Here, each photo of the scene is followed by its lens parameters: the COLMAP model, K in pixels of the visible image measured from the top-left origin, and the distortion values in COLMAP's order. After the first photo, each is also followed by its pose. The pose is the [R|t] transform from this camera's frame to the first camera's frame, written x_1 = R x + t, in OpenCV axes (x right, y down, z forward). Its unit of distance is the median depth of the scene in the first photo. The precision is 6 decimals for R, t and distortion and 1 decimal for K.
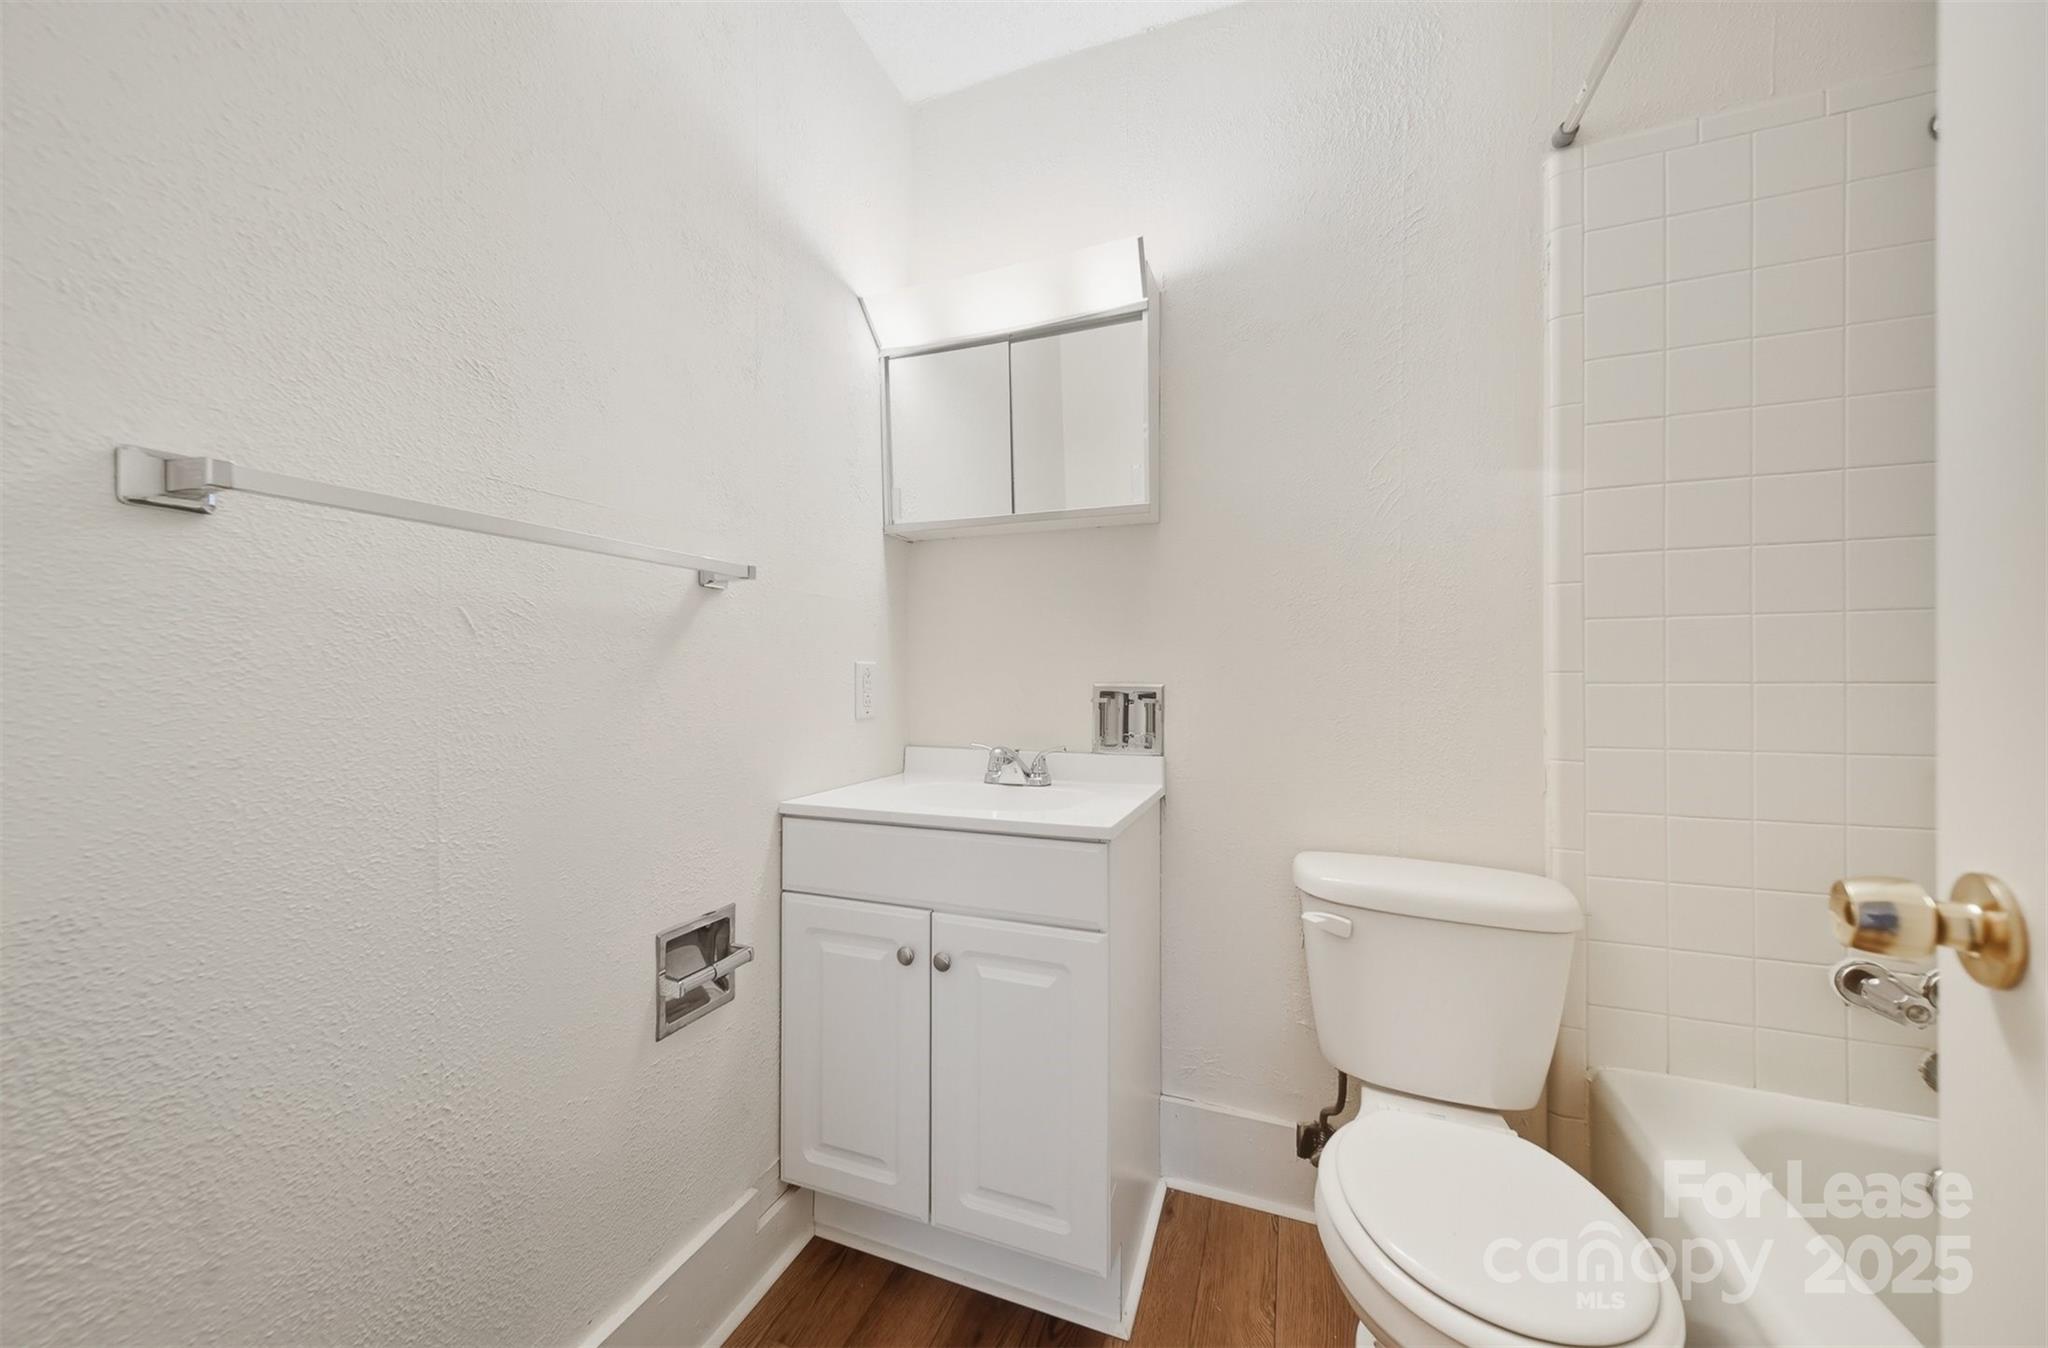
lens RADIAL K [[723.6, 0, 1022.4], [0, 723.6, 679.4], [0, 0, 1]] dist [0.016440, 0.000008]
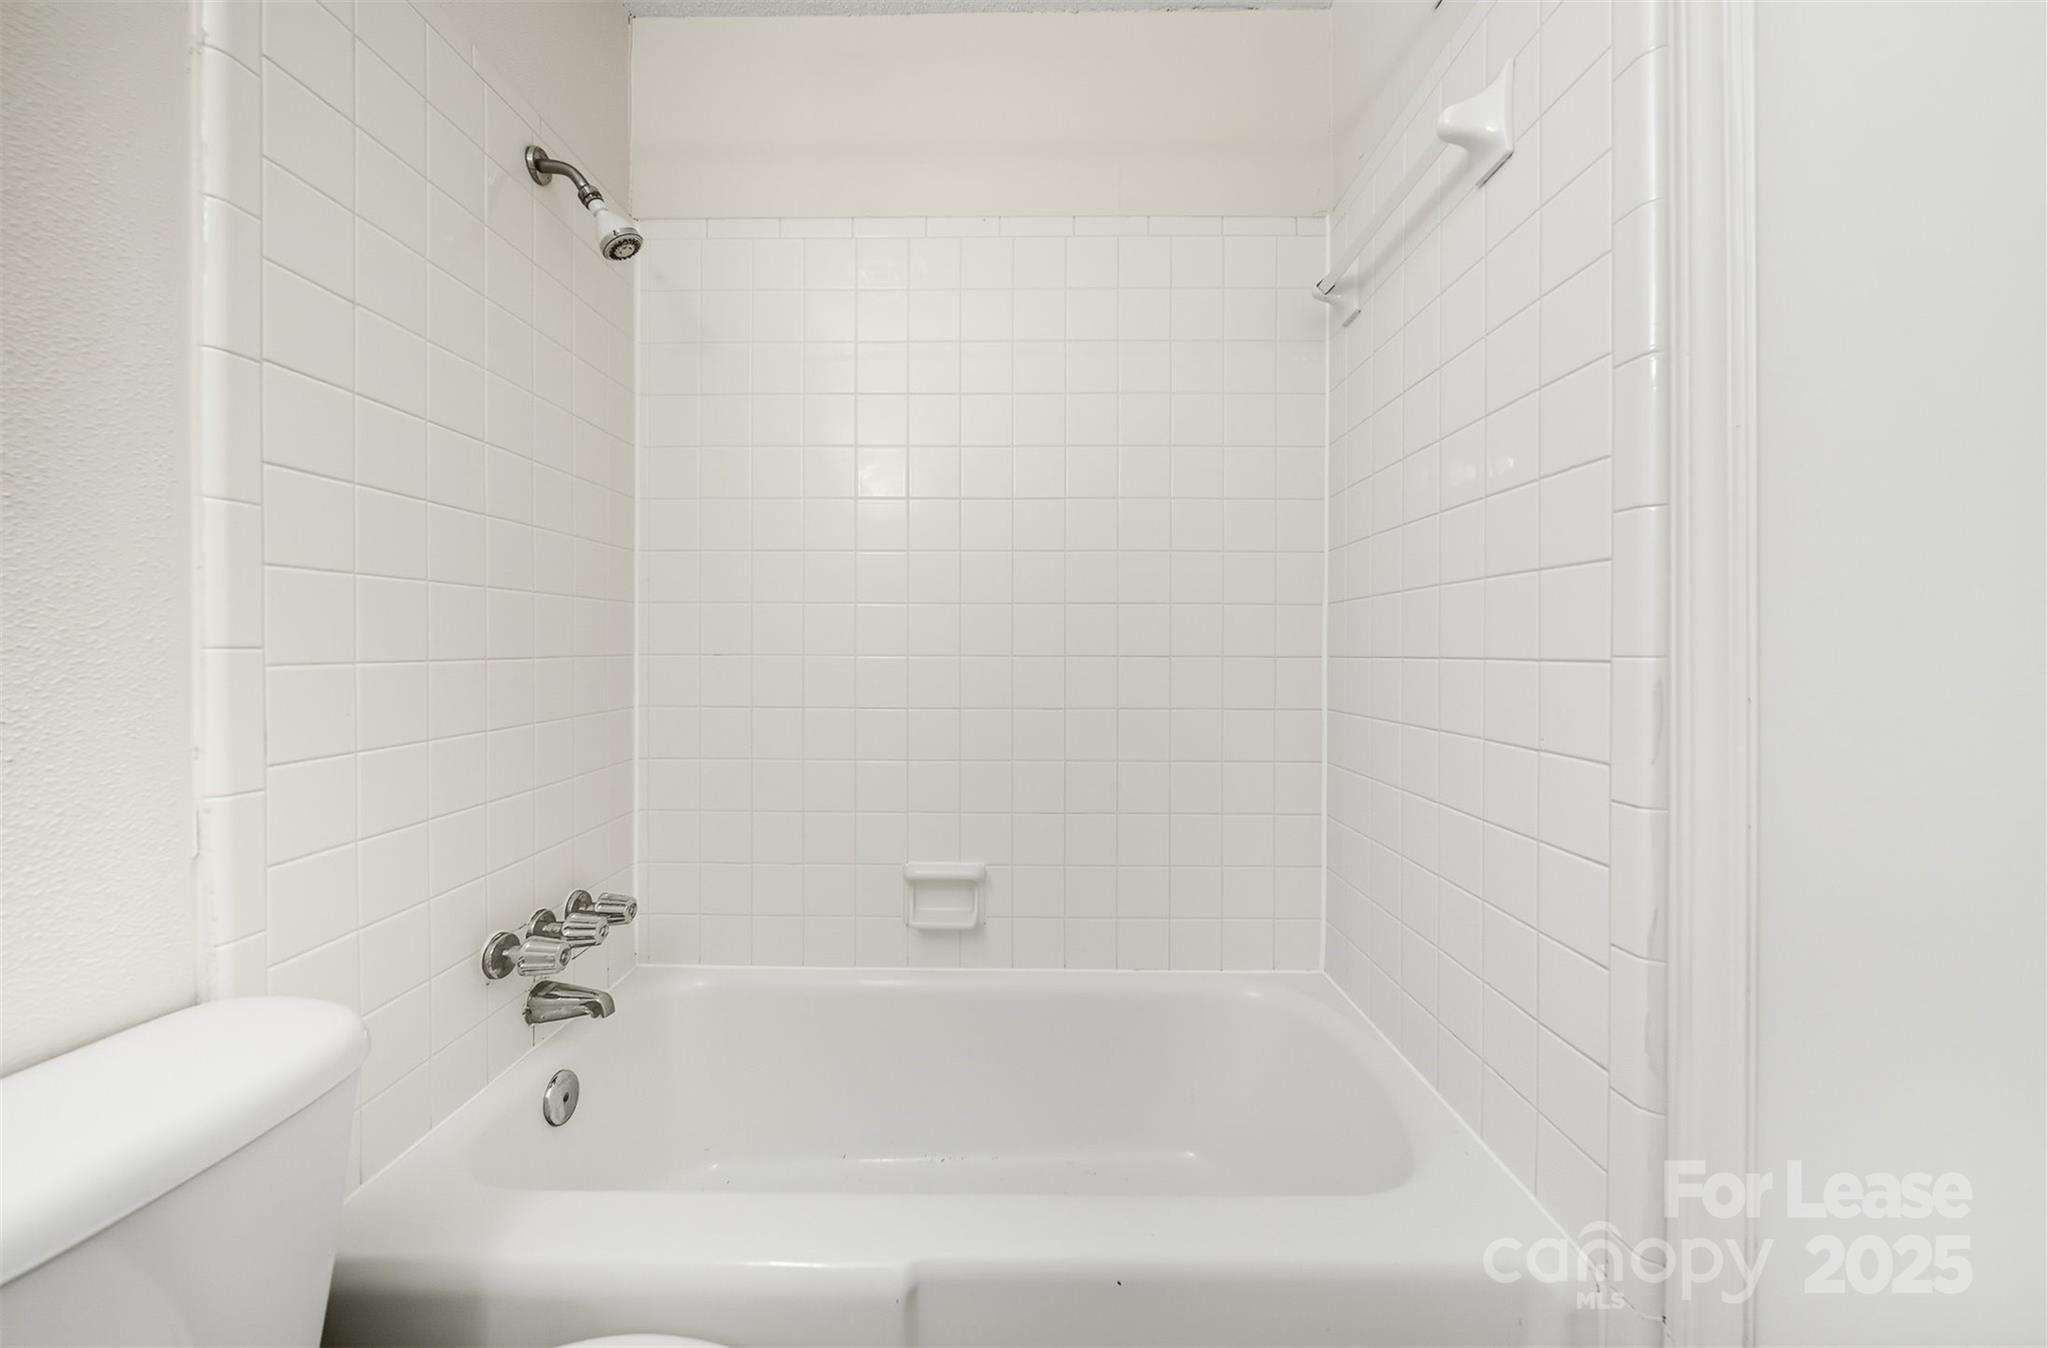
lens RADIAL K [[741.9, 0, 1020.3], [0, 741.9, 669.6], [0, 0, 1]] dist [-0.001744, -0.000155]
pose [[-0.337091, -0.009074, 0.941428, -0.062542], [0.001088, 0.999949, 0.010027, 0.004065], [-0.941471, 0.004404, -0.337064, 0.586613]]
